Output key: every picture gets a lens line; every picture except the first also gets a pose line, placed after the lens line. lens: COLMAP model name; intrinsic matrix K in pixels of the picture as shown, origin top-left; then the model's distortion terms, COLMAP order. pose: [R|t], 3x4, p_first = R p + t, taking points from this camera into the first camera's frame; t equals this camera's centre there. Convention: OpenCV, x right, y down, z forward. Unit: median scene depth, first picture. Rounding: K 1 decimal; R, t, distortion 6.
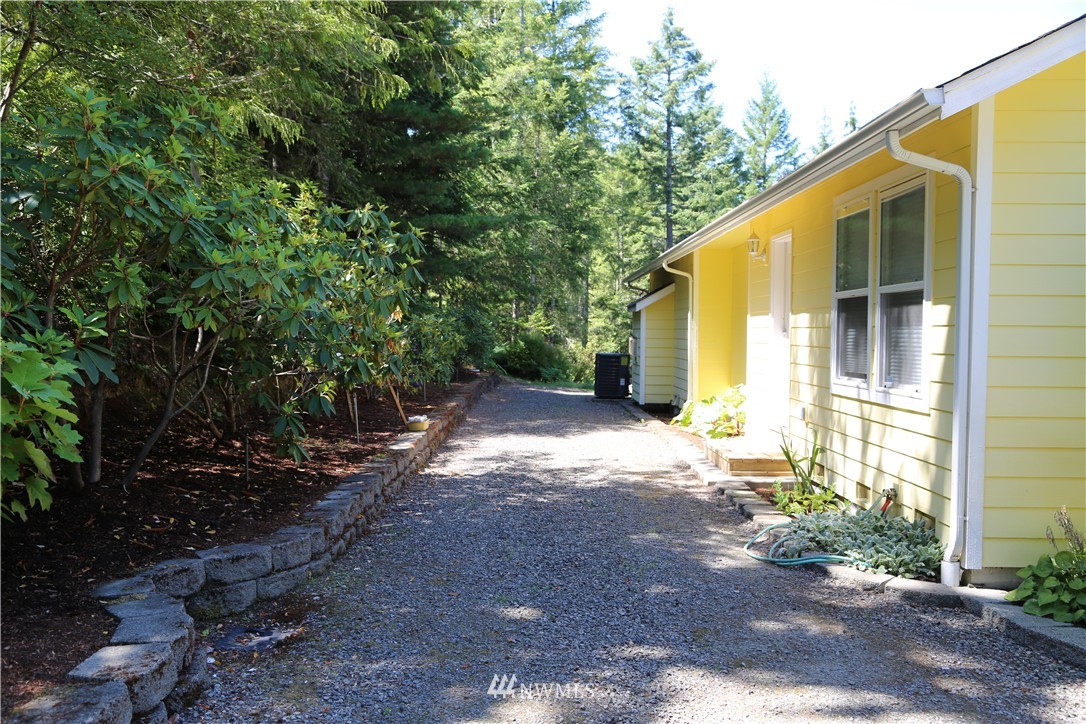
lens RADIAL K [[1003.1, 0, 543.8], [0, 1003.1, 361.9], [0, 0, 1]] dist [-0.009137, 0.000000]
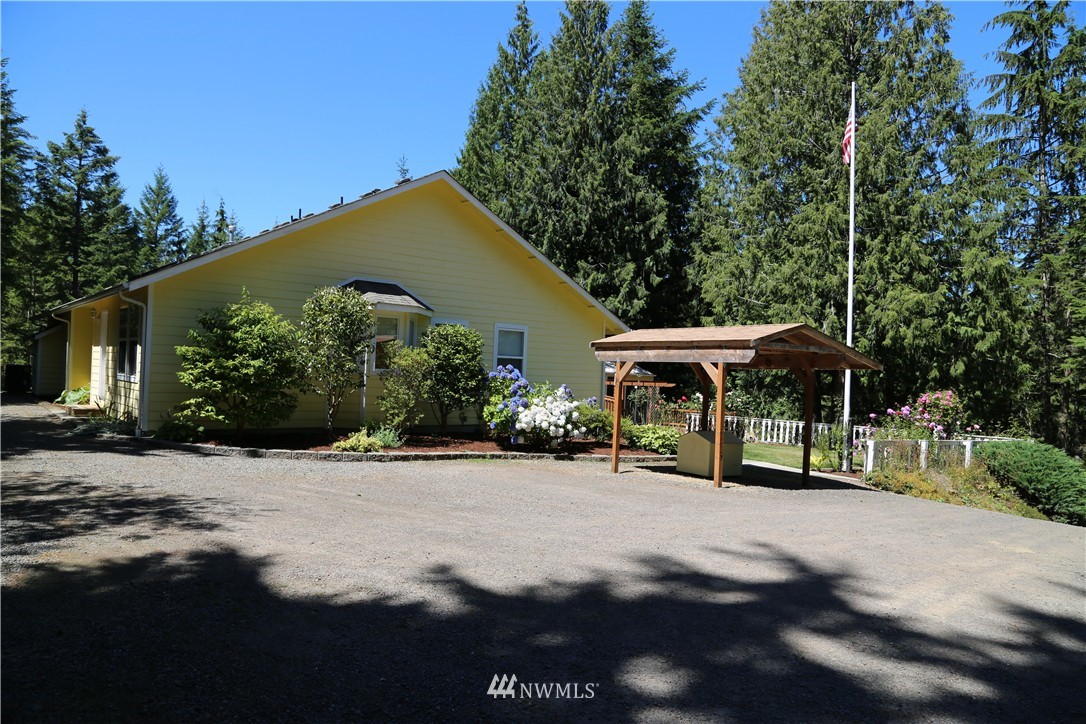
lens RADIAL K [[733.9, 0, 552.8], [0, 733.9, 355.0], [0, 0, 1]] dist [-0.073809, 0.020099]
pose [[0.759021, 0.026861, 0.650512, -0.005770], [-0.005236, 0.999368, -0.035157, 0.003298], [-0.651045, 0.023279, 0.758682, -0.124661]]
